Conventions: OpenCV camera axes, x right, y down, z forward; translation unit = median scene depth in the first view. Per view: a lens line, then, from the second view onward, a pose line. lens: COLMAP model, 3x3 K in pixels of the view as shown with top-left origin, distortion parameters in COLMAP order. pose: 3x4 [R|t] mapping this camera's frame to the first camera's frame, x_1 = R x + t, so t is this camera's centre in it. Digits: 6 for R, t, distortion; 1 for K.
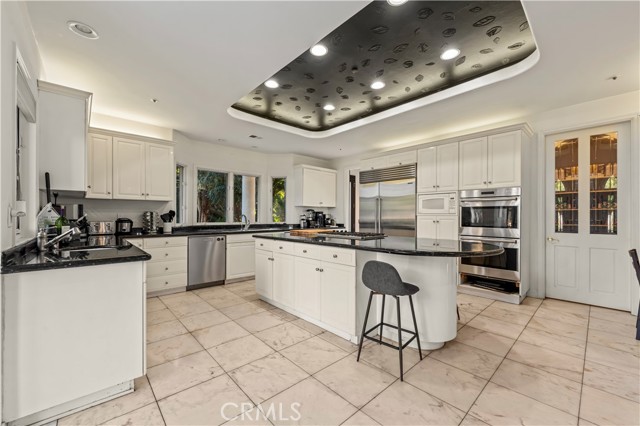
lens RADIAL K [[257.5, 0, 317.1], [0, 257.5, 215.6], [0, 0, 1]] dist [0.001201, -0.000100]
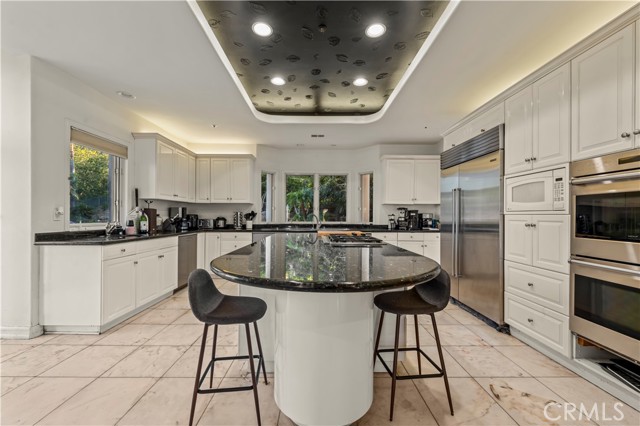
lens RADIAL K [[257.5, 0, 317.2], [0, 257.5, 214.9], [0, 0, 1]] dist [0.001201, -0.000100]
pose [[0.741323, -0.002131, -0.671146, 0.481858], [0.000514, 0.999996, -0.002608, 0.002275], [0.671149, 0.001588, 0.741321, 0.300141]]
